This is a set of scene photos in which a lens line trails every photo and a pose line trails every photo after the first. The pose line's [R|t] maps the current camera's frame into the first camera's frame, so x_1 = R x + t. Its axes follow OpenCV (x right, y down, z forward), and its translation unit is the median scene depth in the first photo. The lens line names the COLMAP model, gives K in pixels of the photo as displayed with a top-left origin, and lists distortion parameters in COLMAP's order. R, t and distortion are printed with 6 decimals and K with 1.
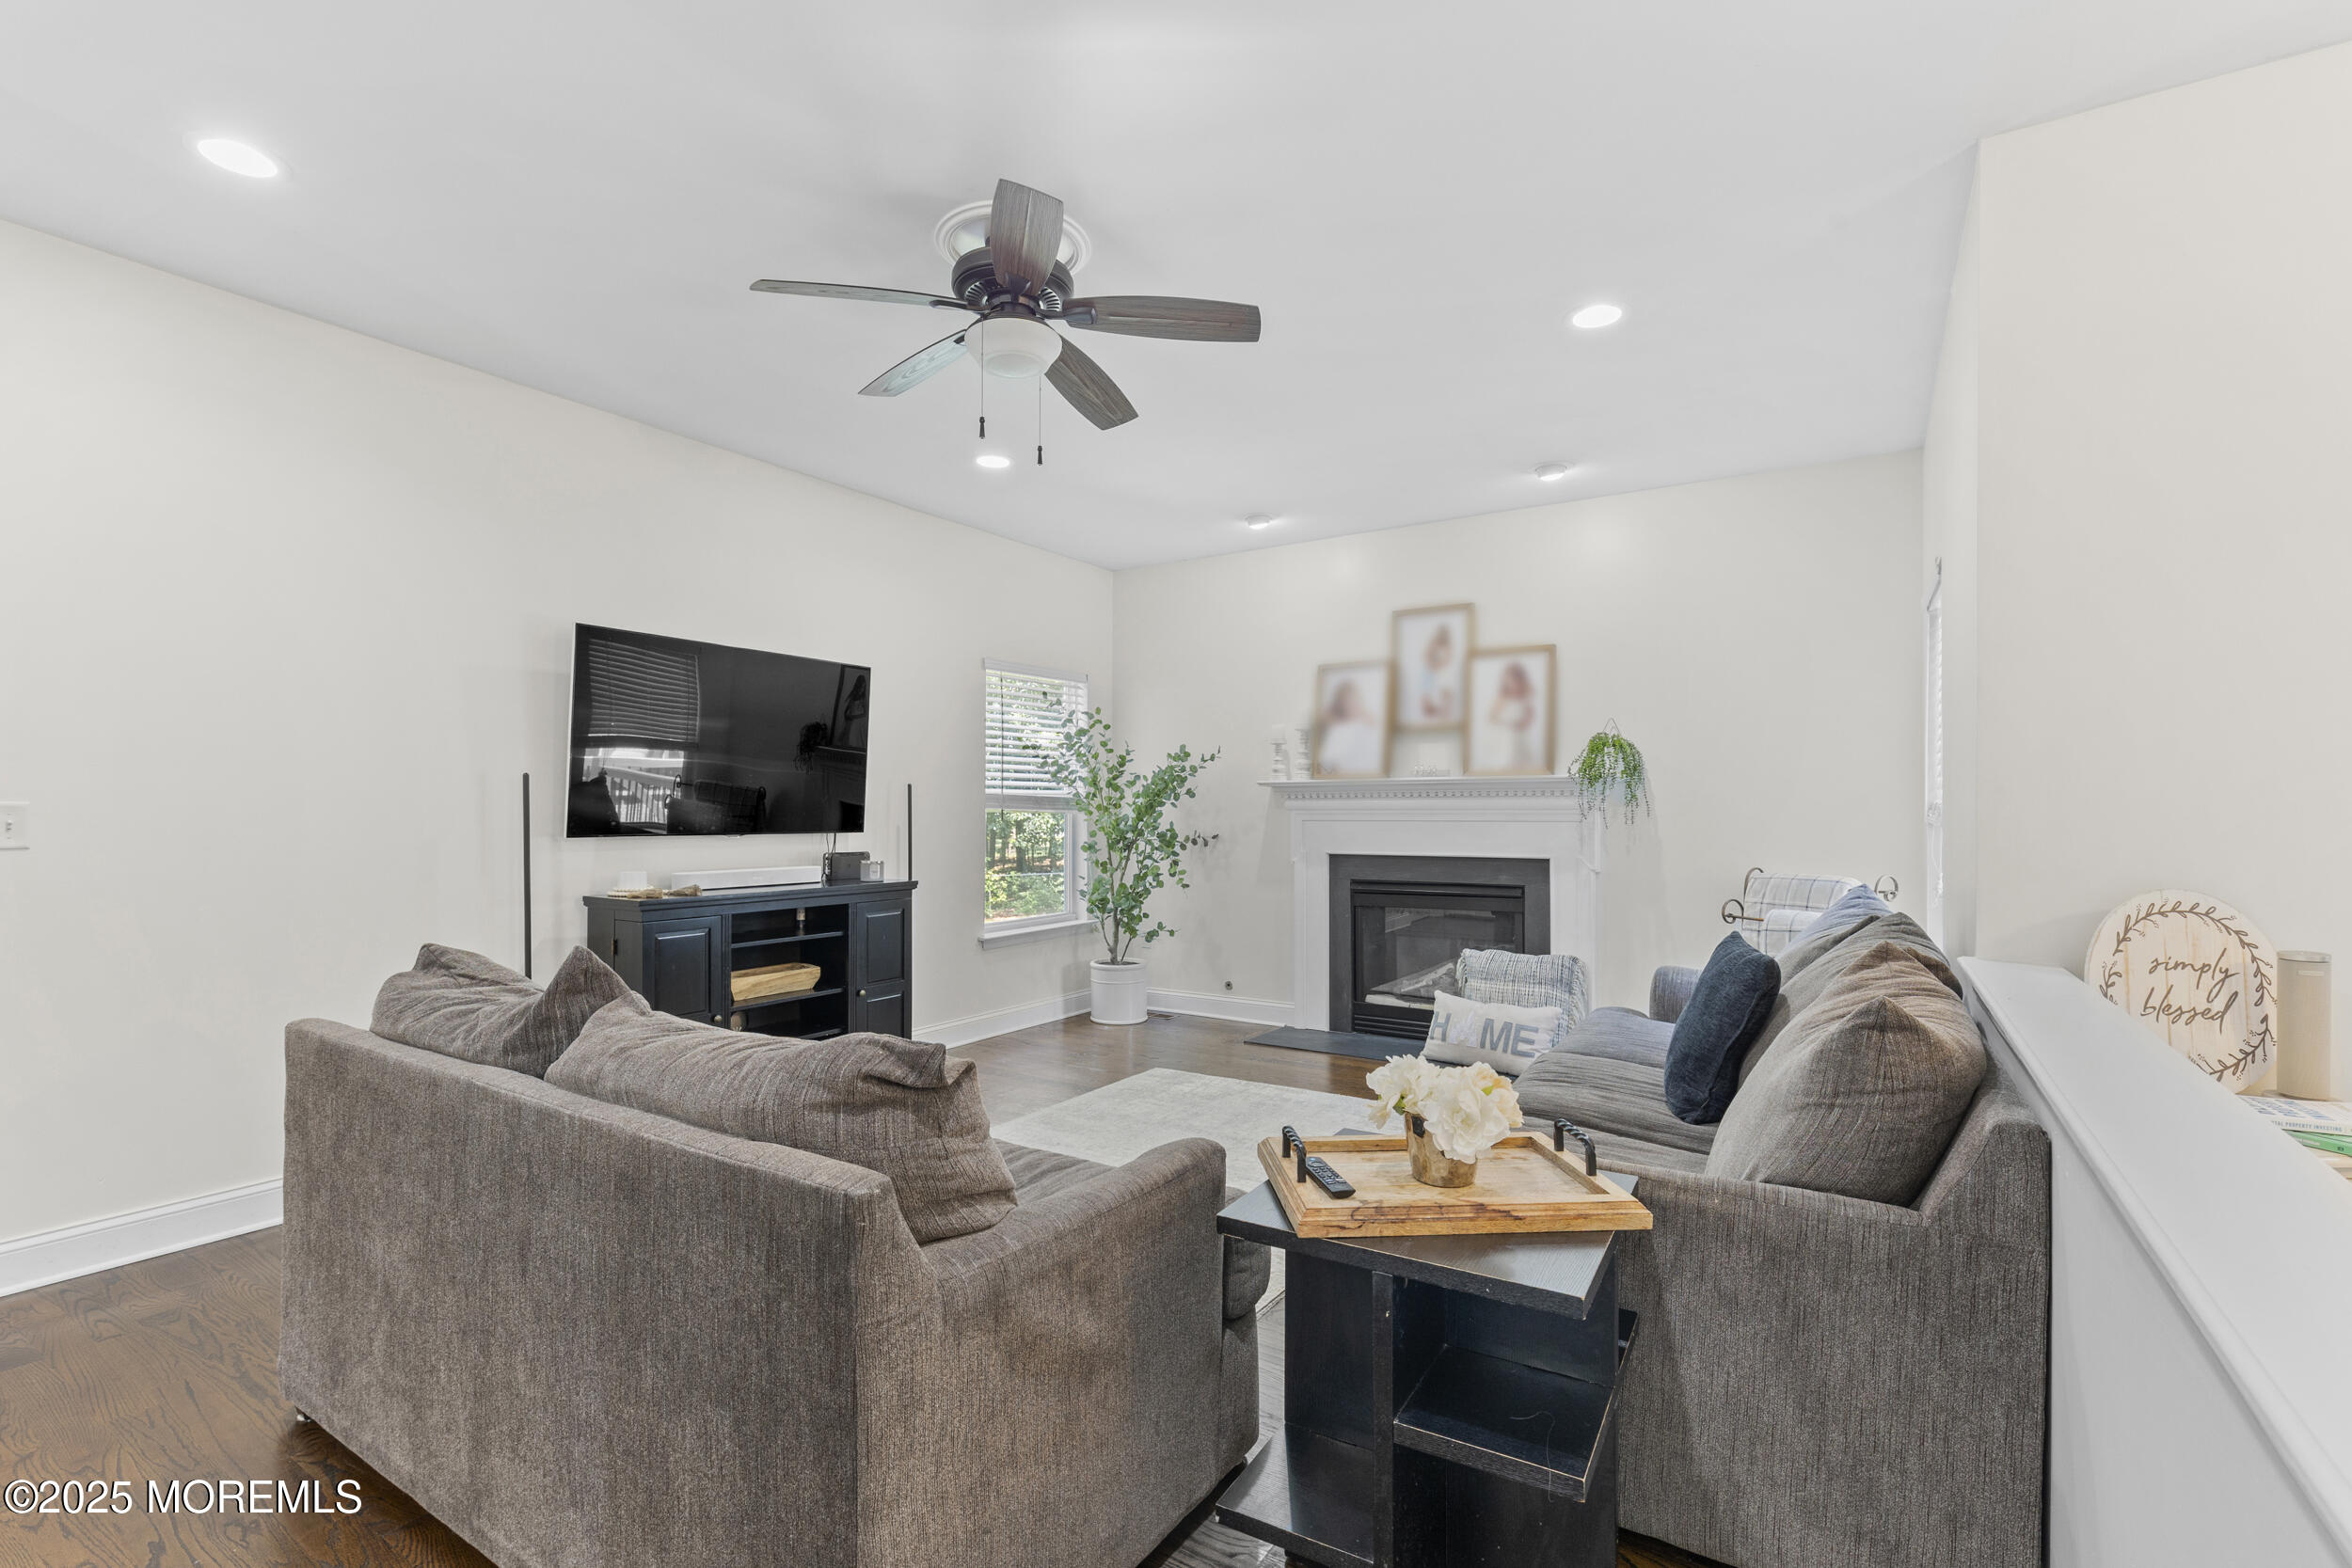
lens RADIAL K [[1065.8, 0, 1165.0], [0, 1065.8, 804.4], [0, 0, 1]] dist [0.005376, -0.001274]
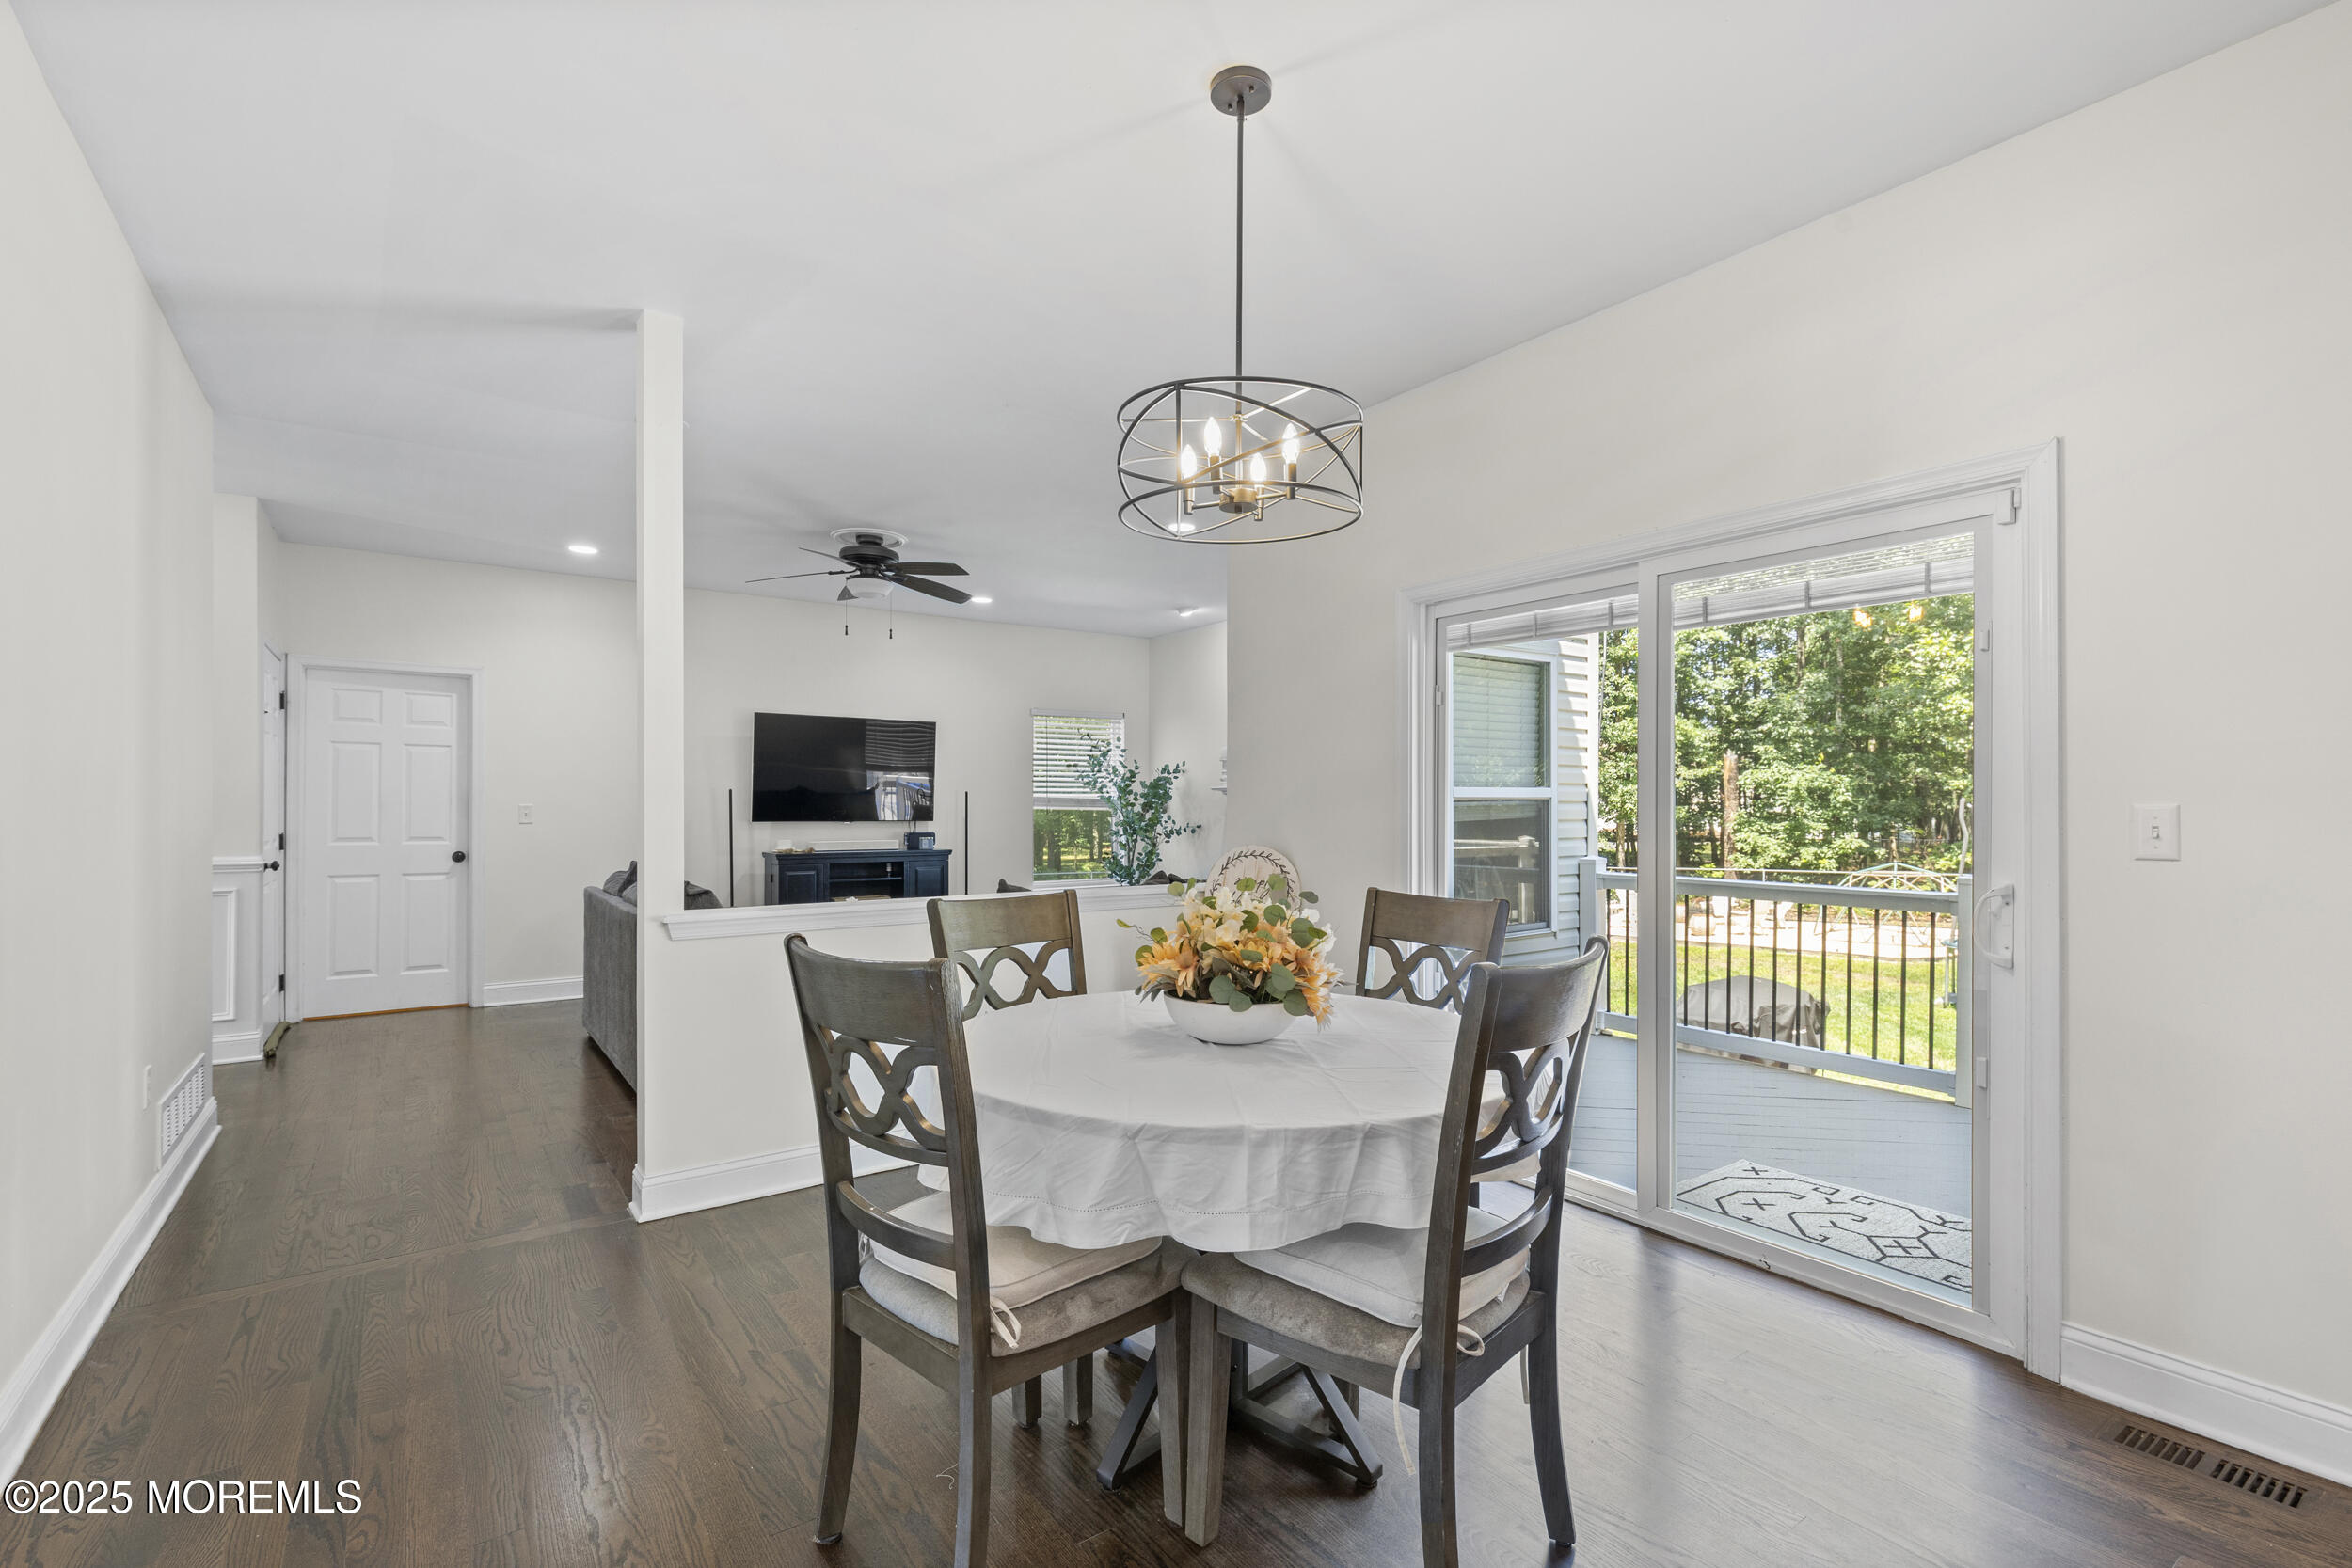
lens RADIAL K [[1065.8, 0, 1165.0], [0, 1065.8, 804.4], [0, 0, 1]] dist [0.005376, -0.001274]
pose [[0.932284, 0.000780, -0.361727, 0.592626], [0.001208, 0.999985, 0.005270, -0.006789], [0.361726, -0.005350, 0.932269, -0.380173]]
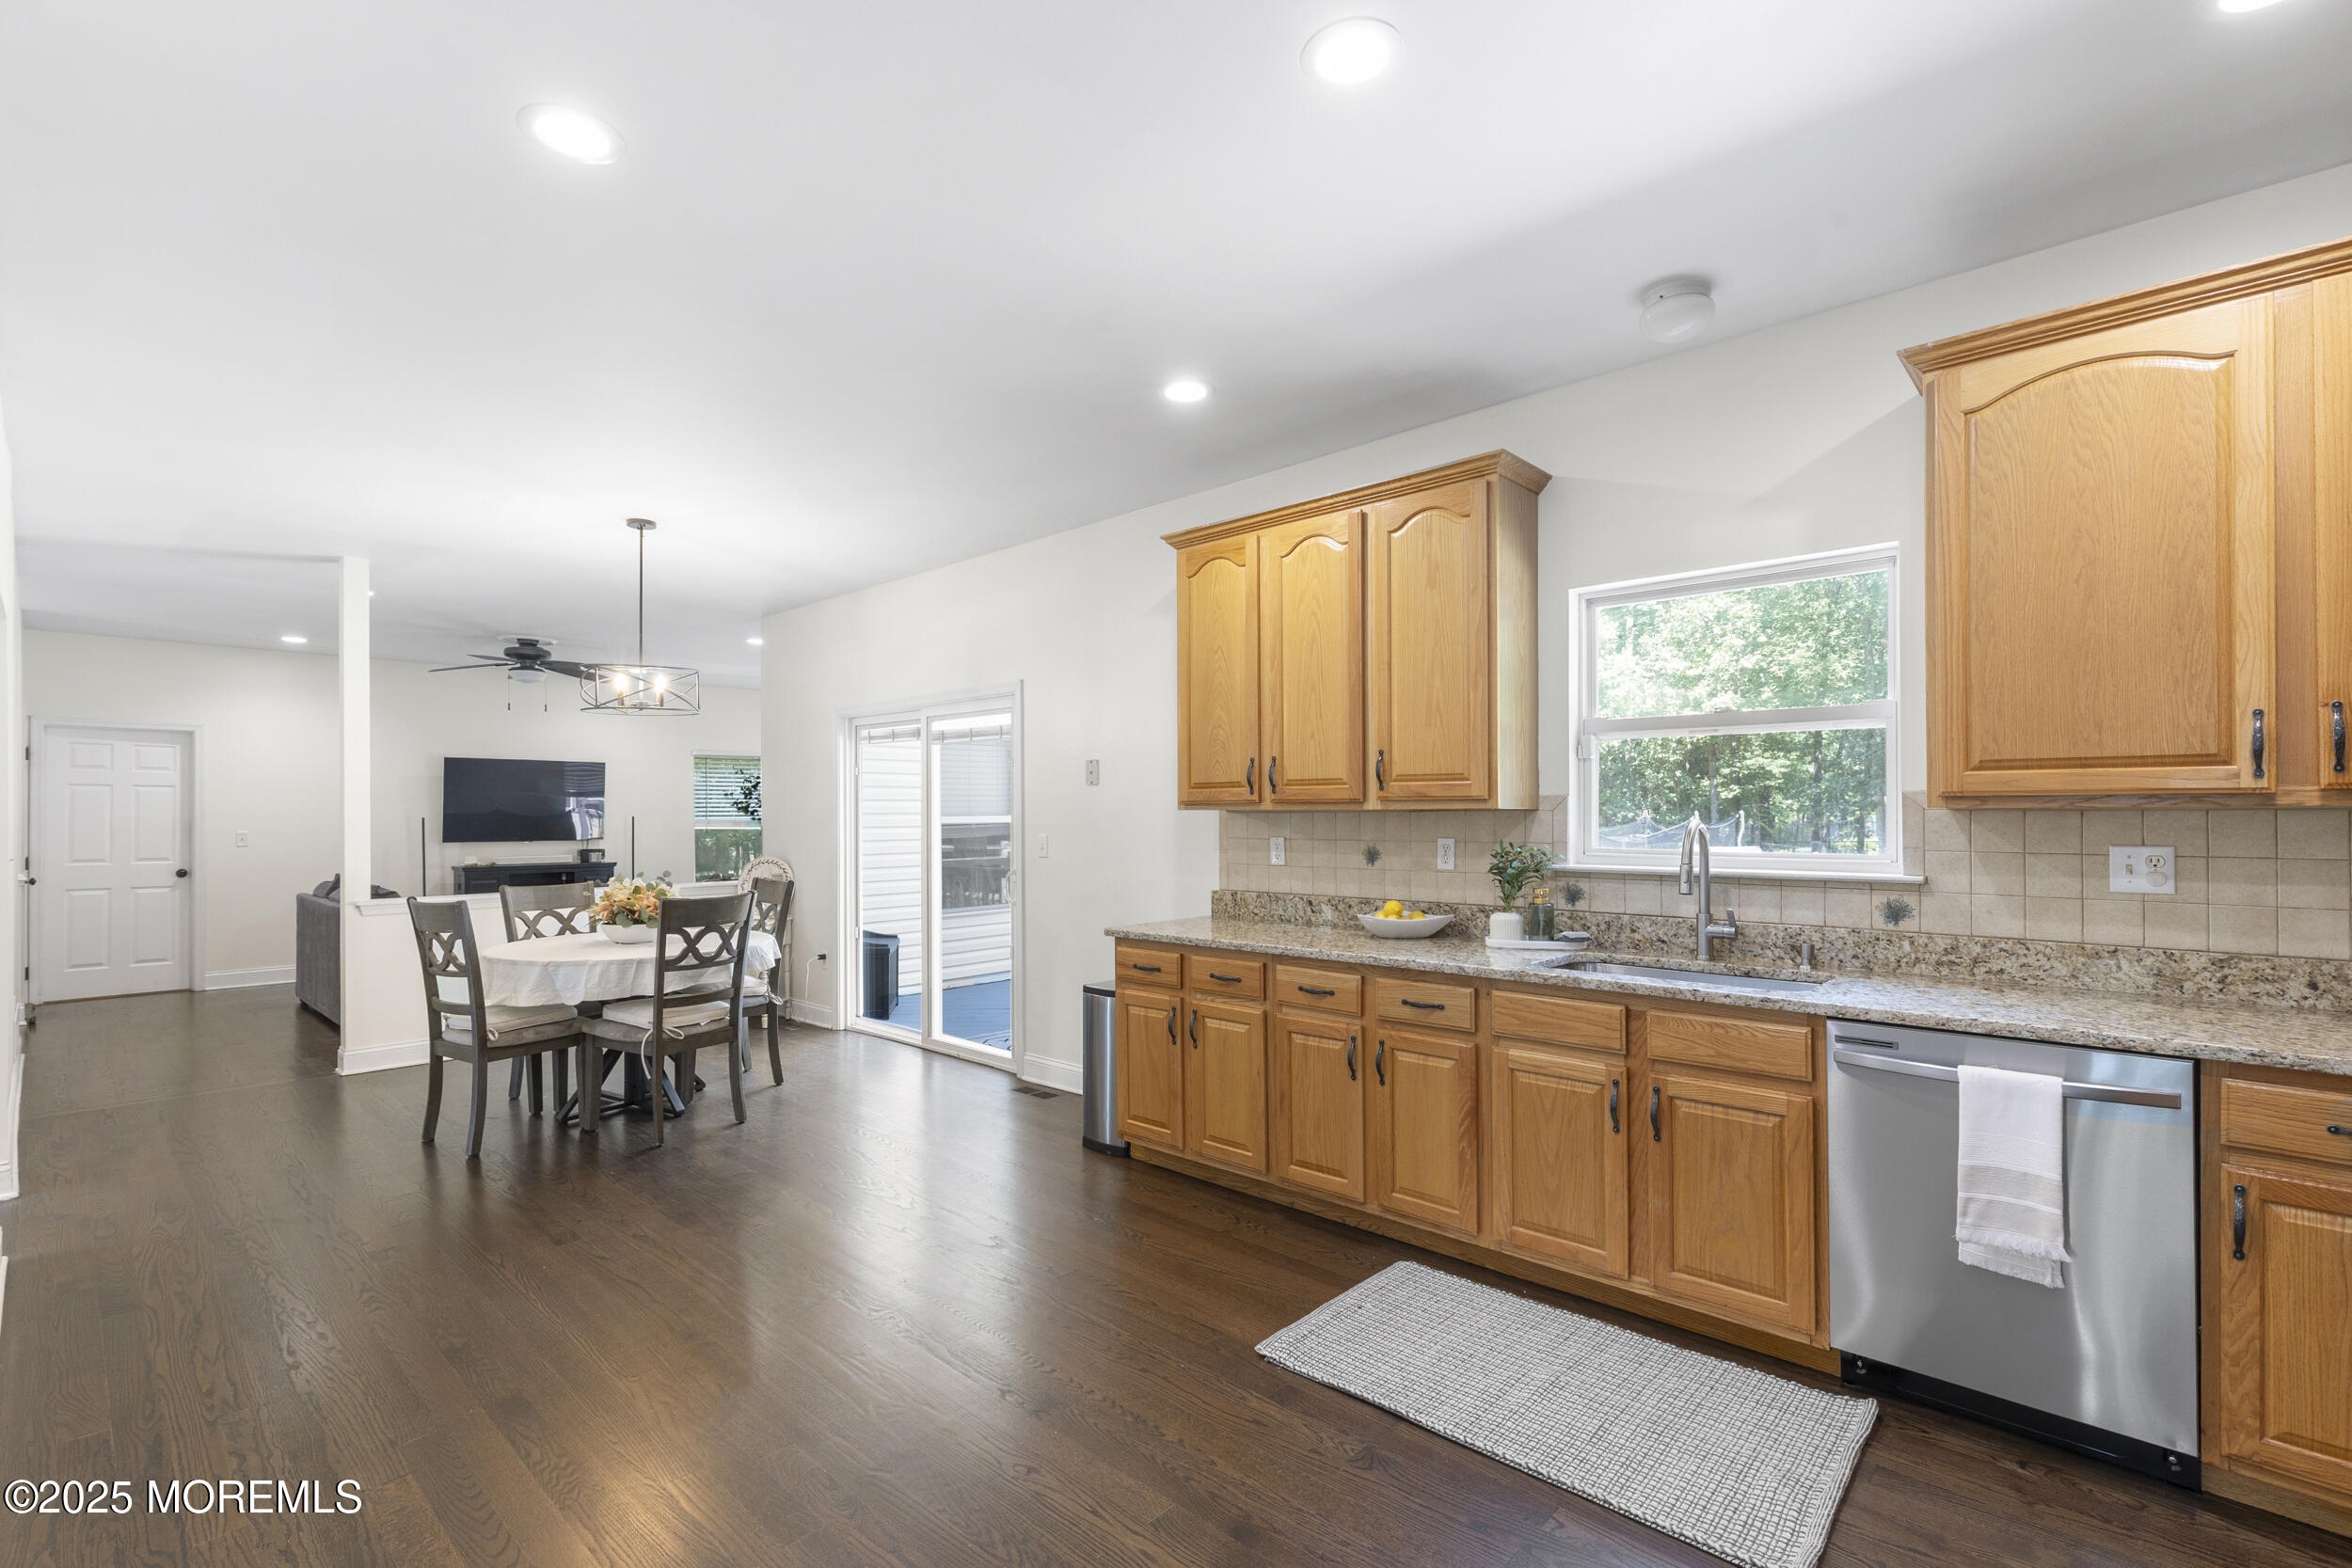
lens RADIAL K [[1065.8, 0, 1165.0], [0, 1065.8, 804.4], [0, 0, 1]] dist [0.005376, -0.001274]
pose [[0.985054, -0.006195, -0.172135, 1.069177], [0.006075, 0.999981, -0.001221, -0.030936], [0.172139, 0.000157, 0.985073, -0.814909]]
